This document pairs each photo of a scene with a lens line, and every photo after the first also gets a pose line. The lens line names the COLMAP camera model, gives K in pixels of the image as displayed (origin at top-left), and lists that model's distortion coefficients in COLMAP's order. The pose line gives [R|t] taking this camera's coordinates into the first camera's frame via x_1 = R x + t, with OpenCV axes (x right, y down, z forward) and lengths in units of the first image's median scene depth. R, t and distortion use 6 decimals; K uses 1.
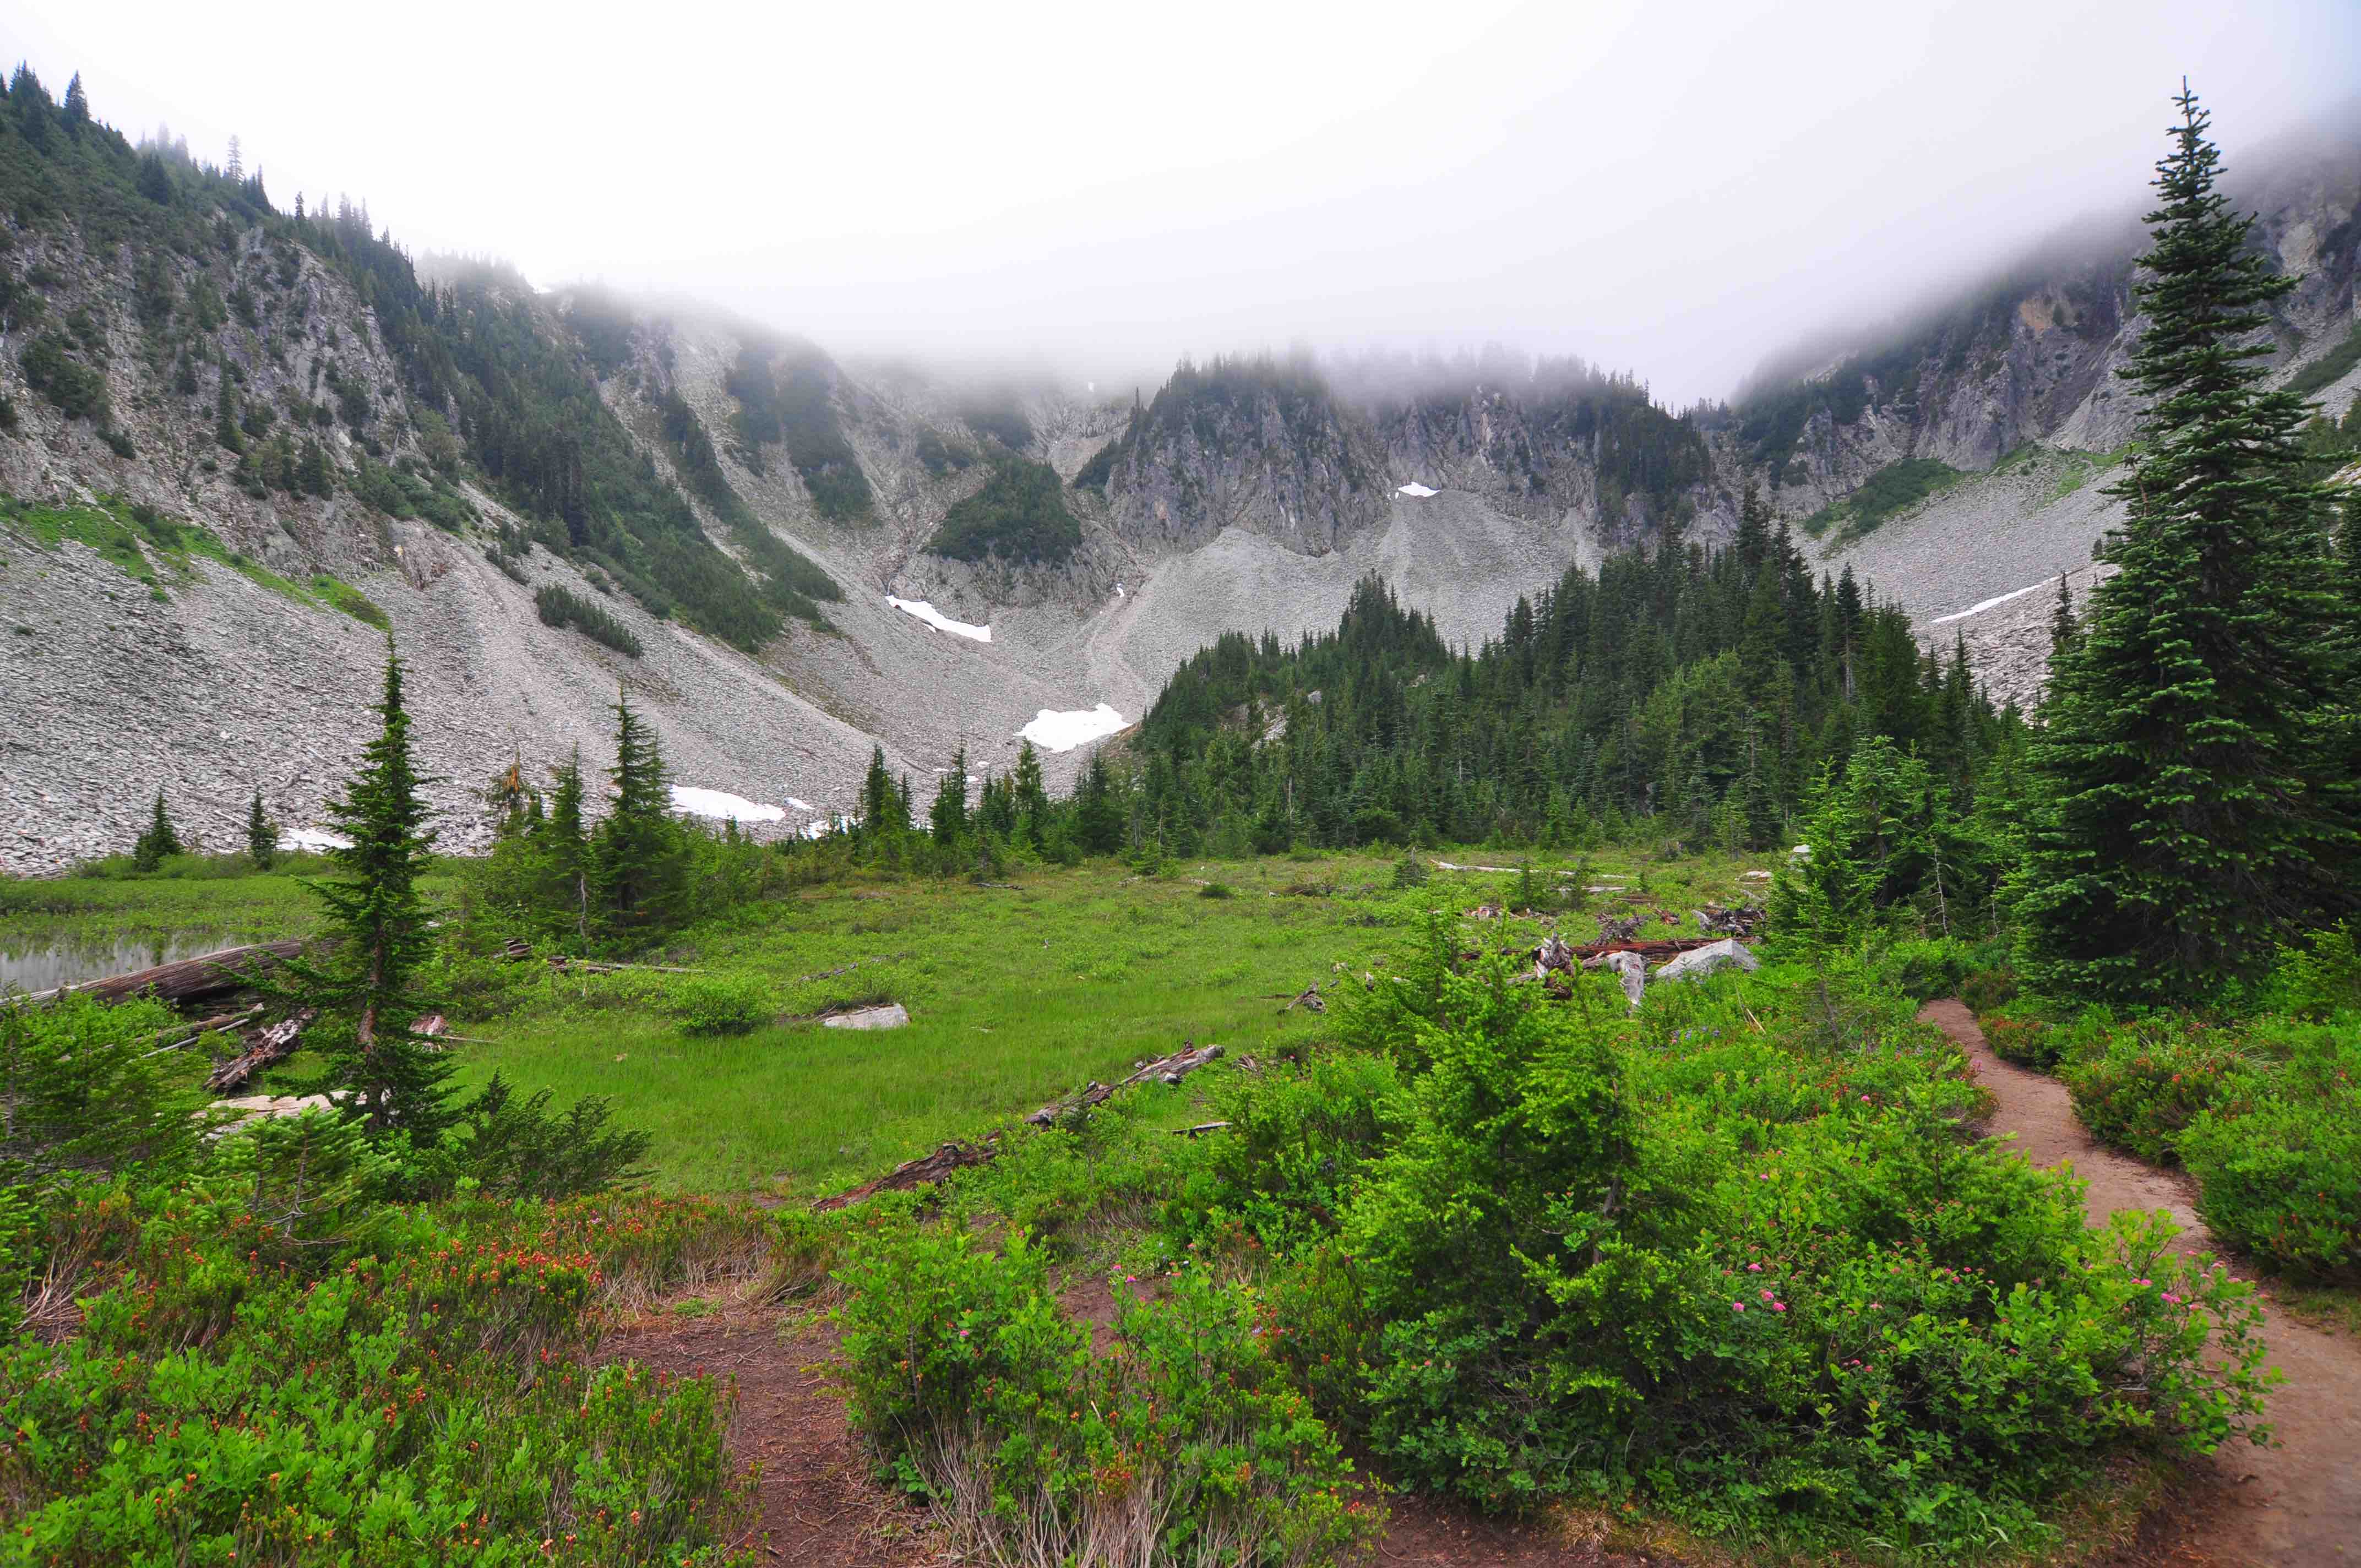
lens RADIAL K [[1270.4, 0, 1171.4], [0, 1270.4, 782.3], [0, 0, 1]] dist [-0.005985, -0.010944]
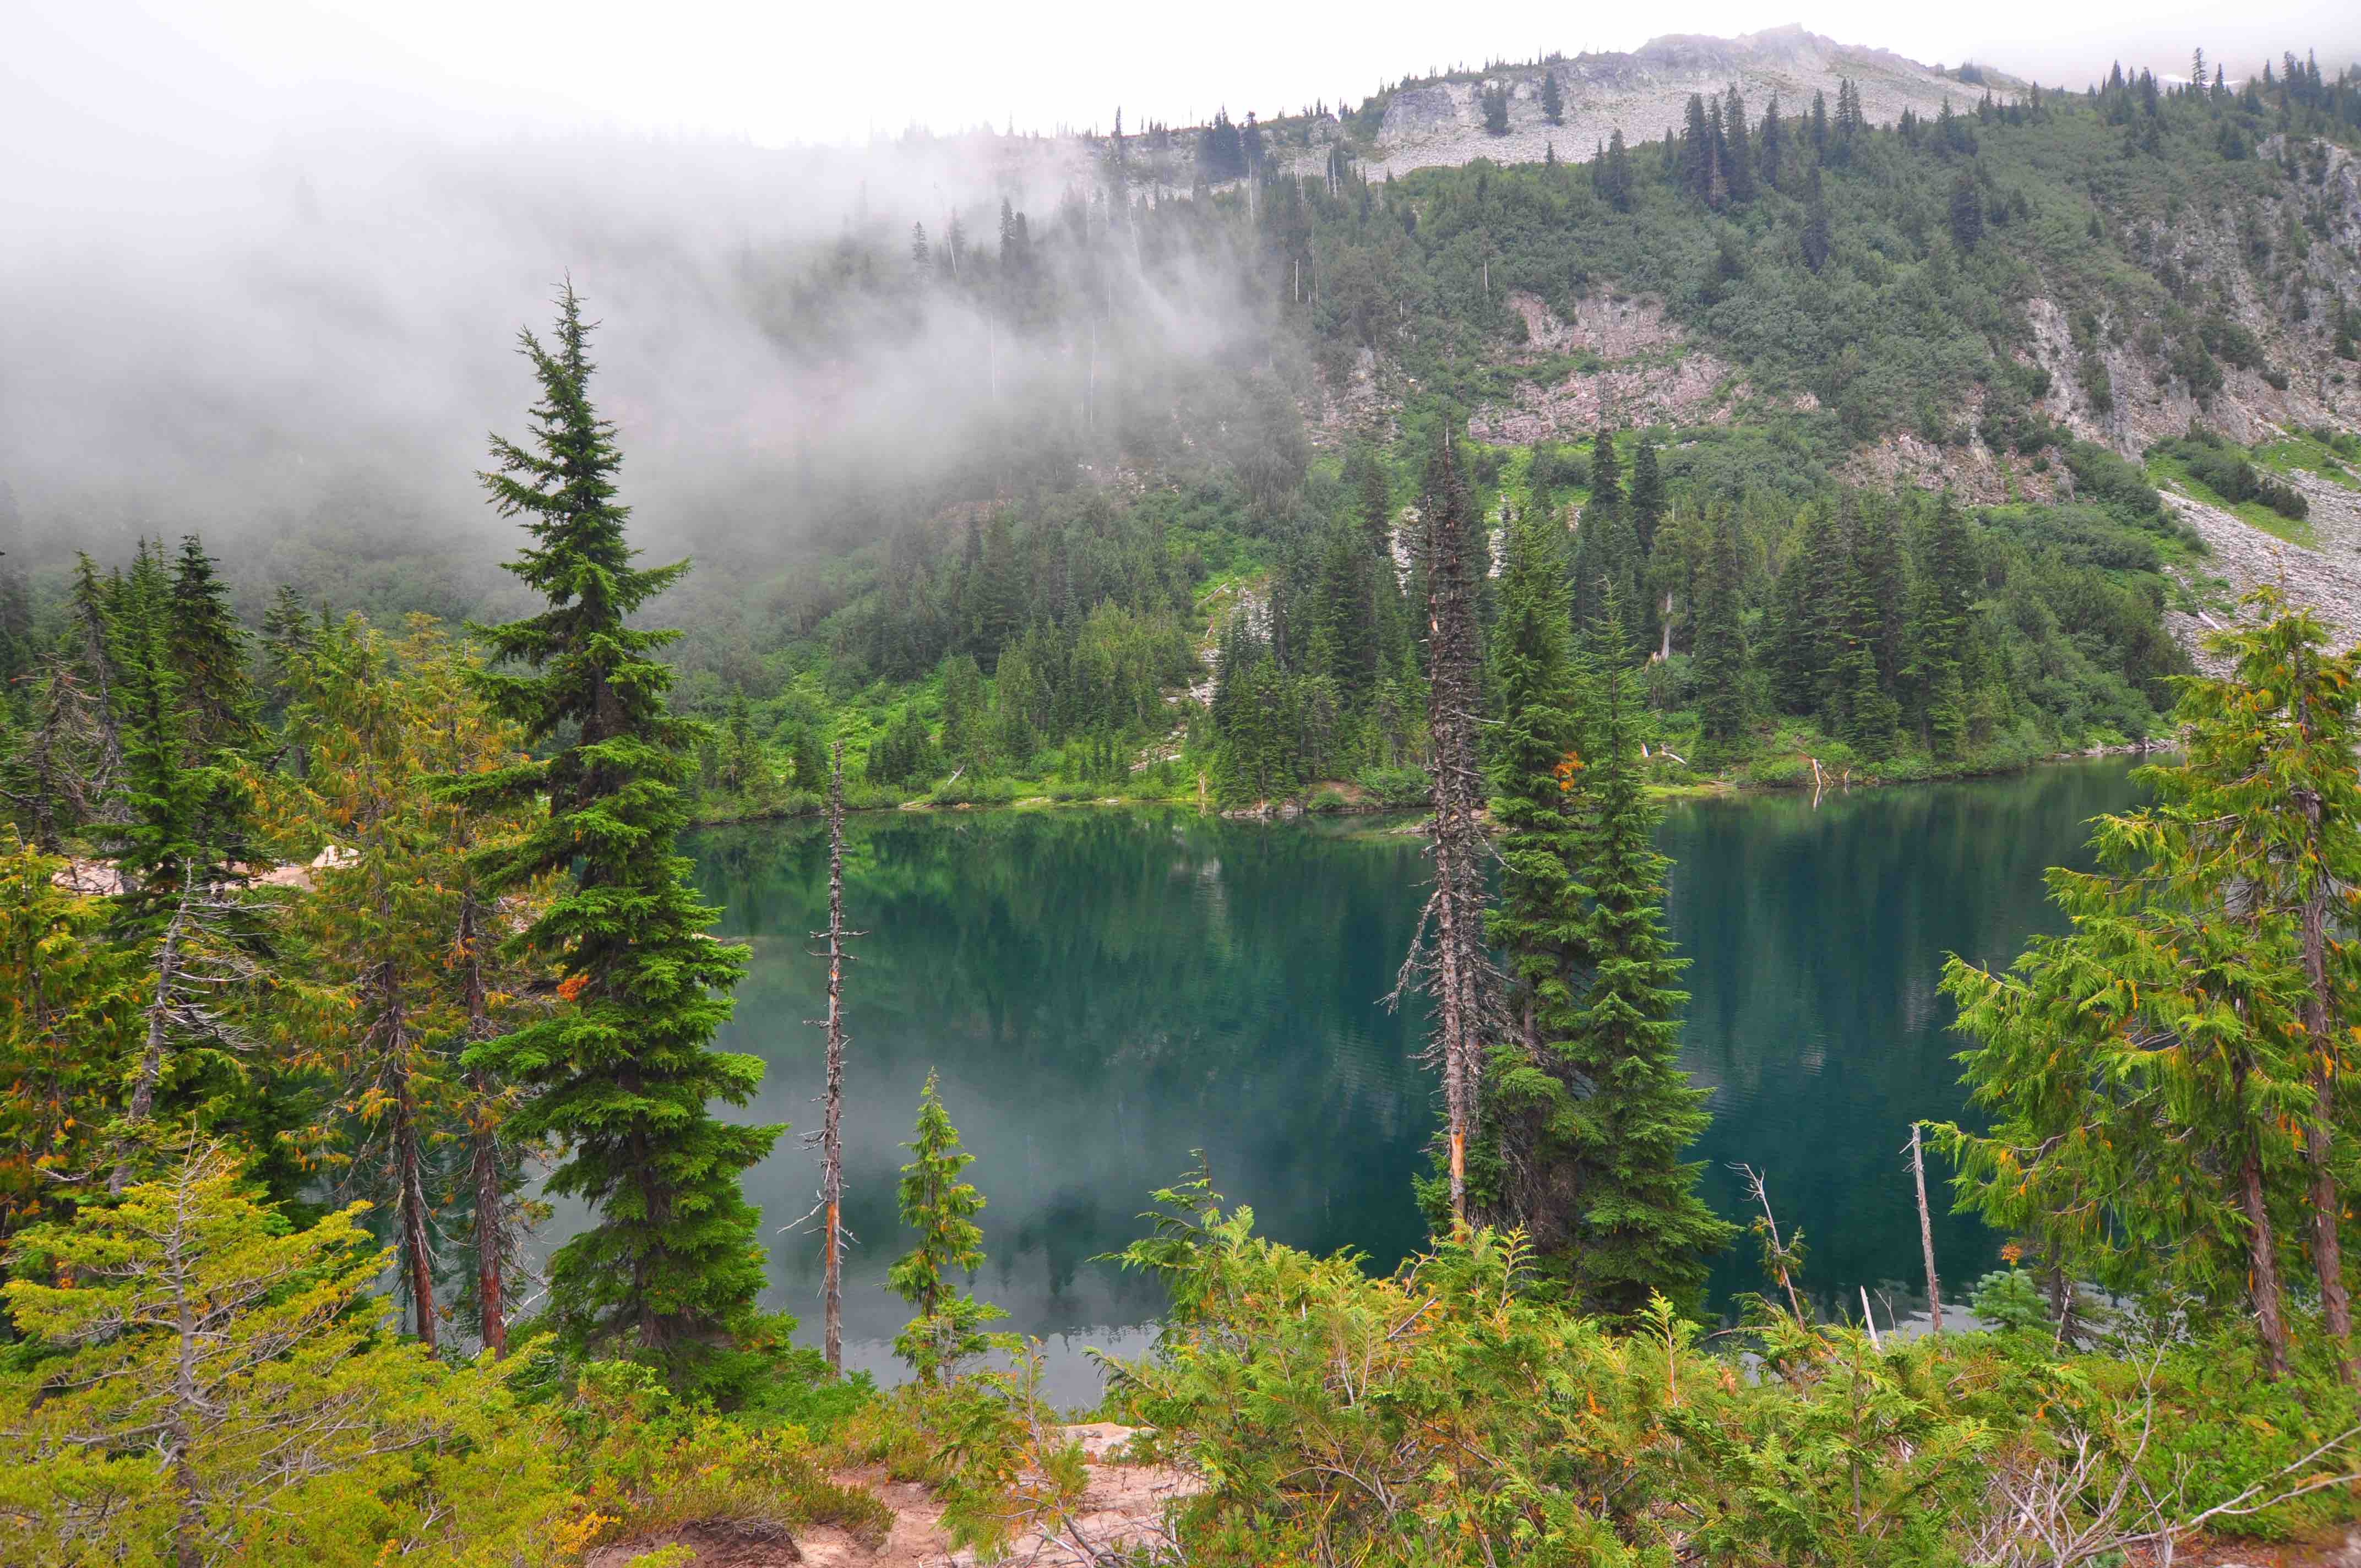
lens RADIAL K [[1270.4, 0, 1159.3], [0, 1270.4, 788.5], [0, 0, 1]] dist [-0.005985, -0.010944]
pose [[0.381652, 0.059268, -0.922404, -0.033522], [0.070800, 0.993136, 0.093107, -0.026889], [0.921590, -0.100841, 0.374836, -0.281851]]
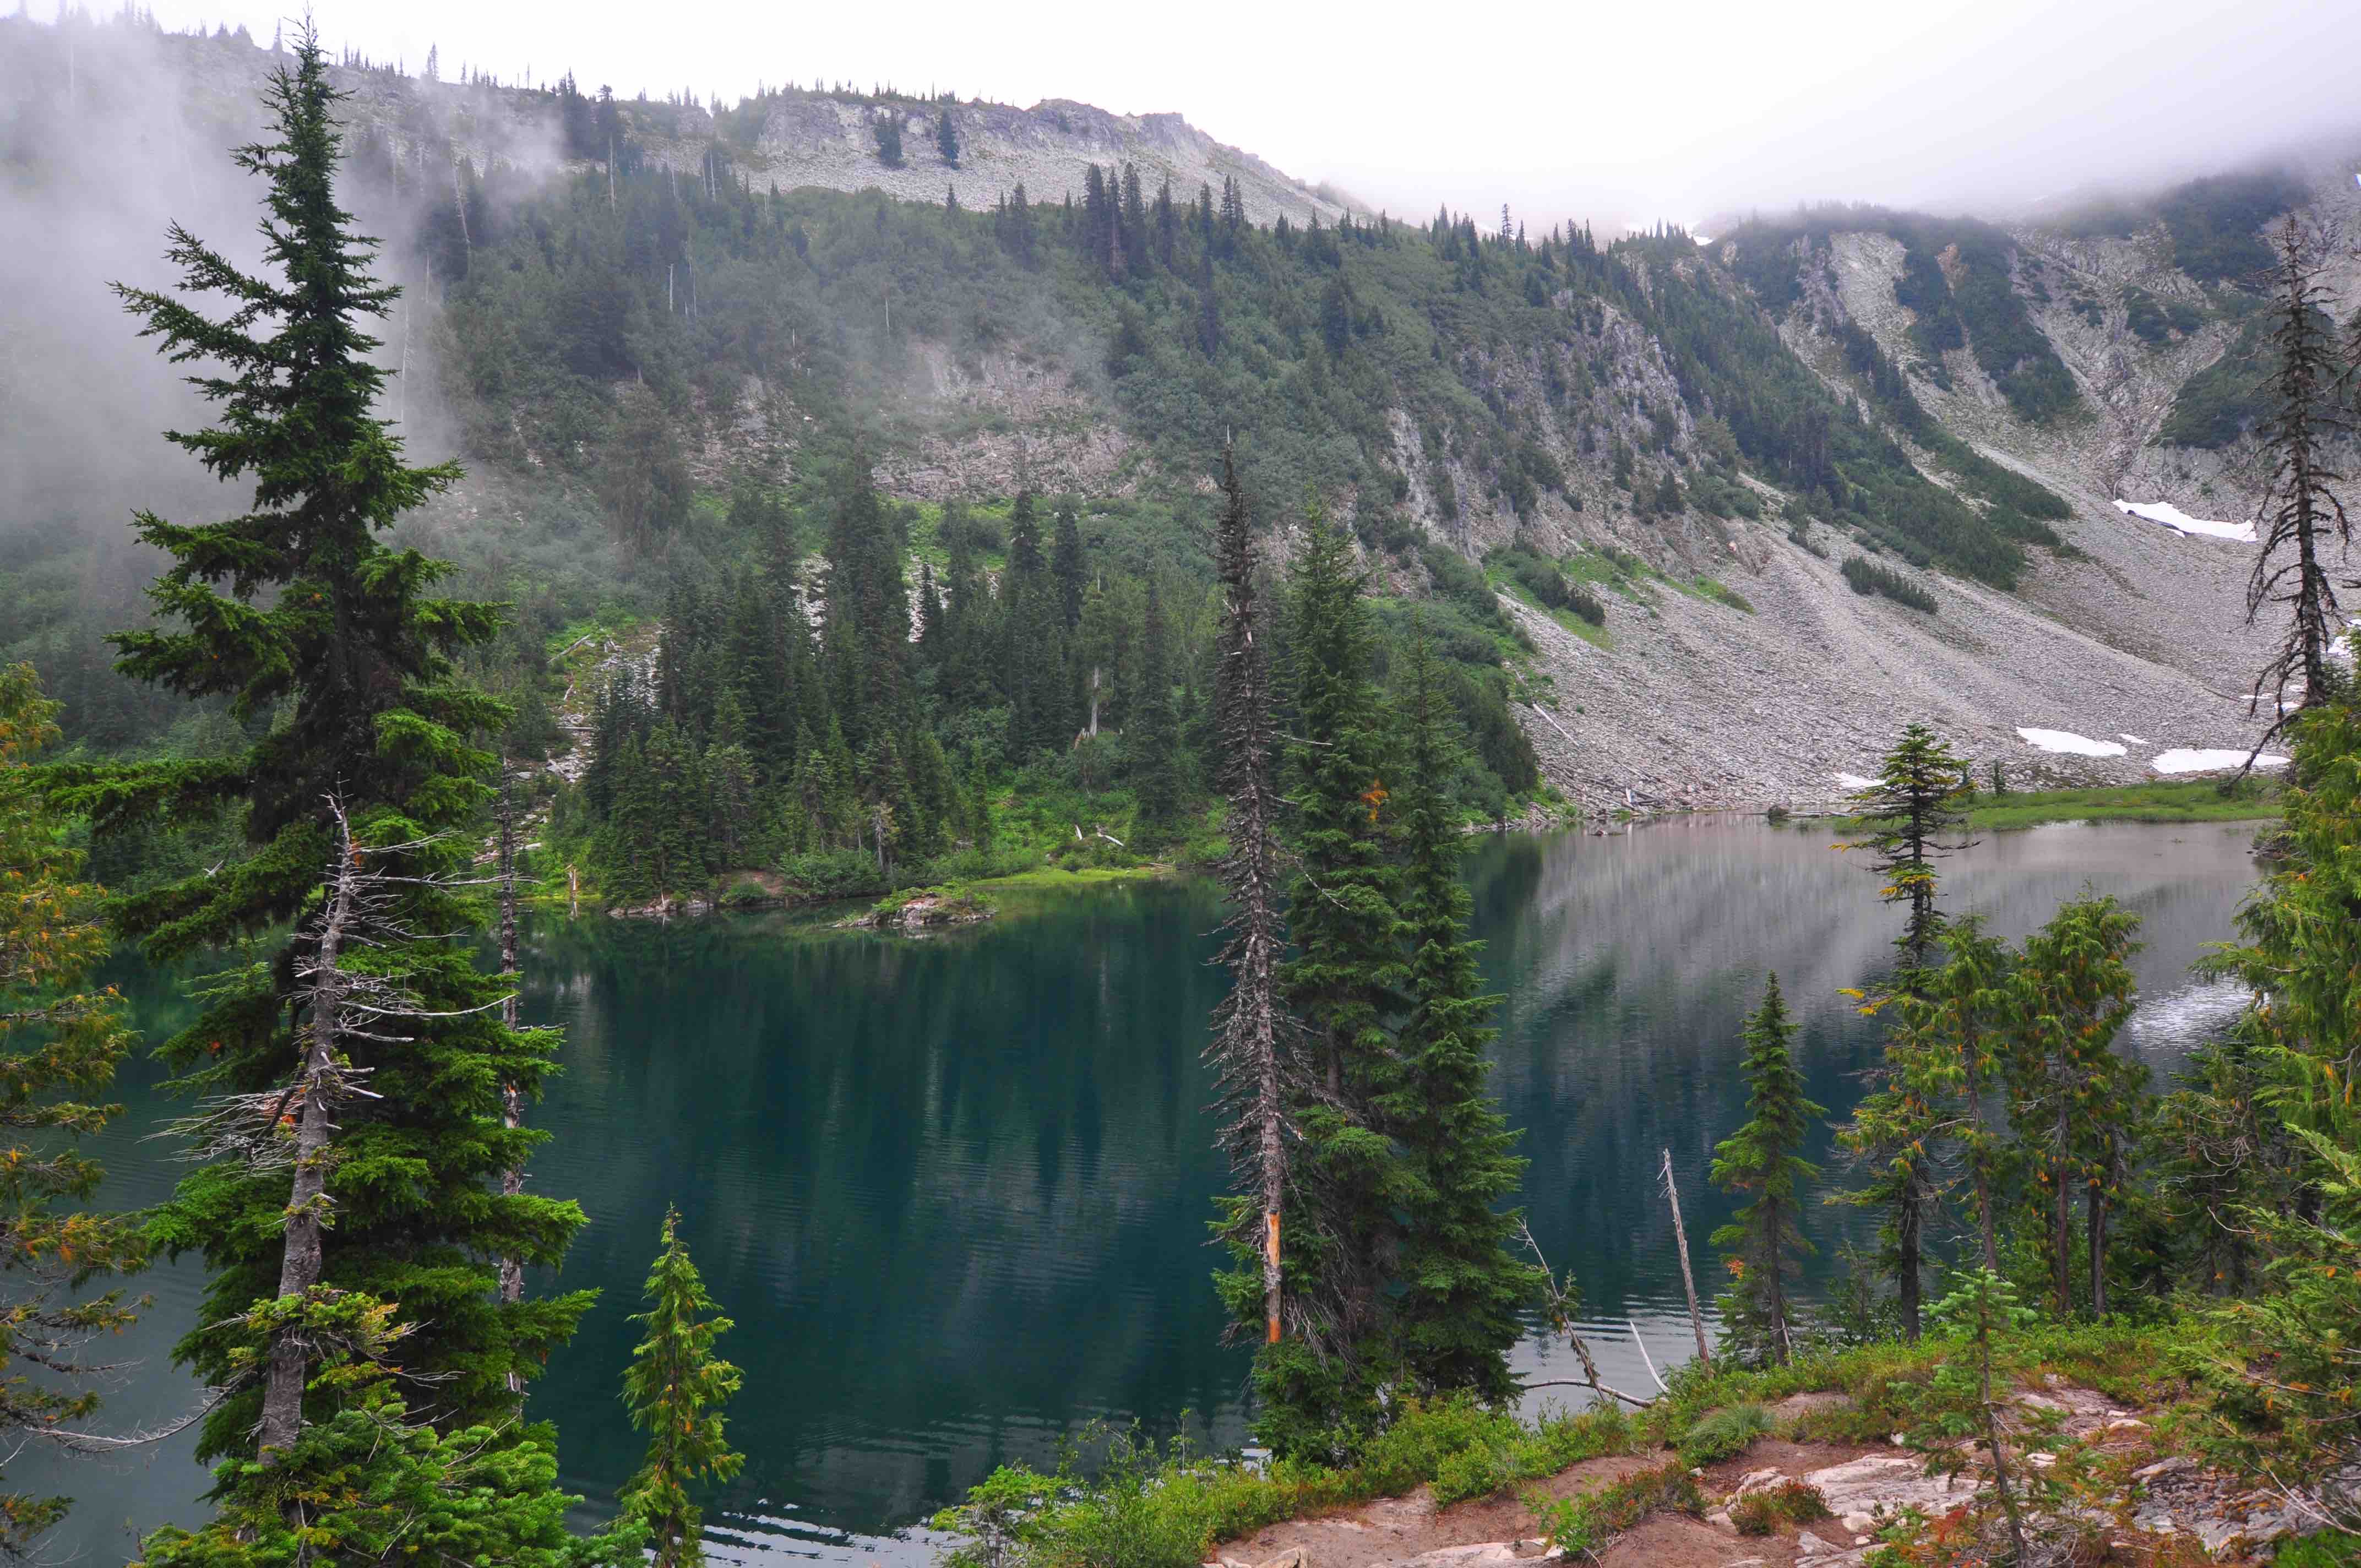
lens RADIAL K [[1447.1, 0, 1156.1], [0, 1447.1, 786.4], [0, 0, 1]] dist [-0.004610, -0.004403]
pose [[0.744678, -0.000002, -0.667423, -0.040233], [0.047227, 0.997494, 0.052691, -0.025976], [0.665750, -0.070758, 0.742812, -0.288749]]
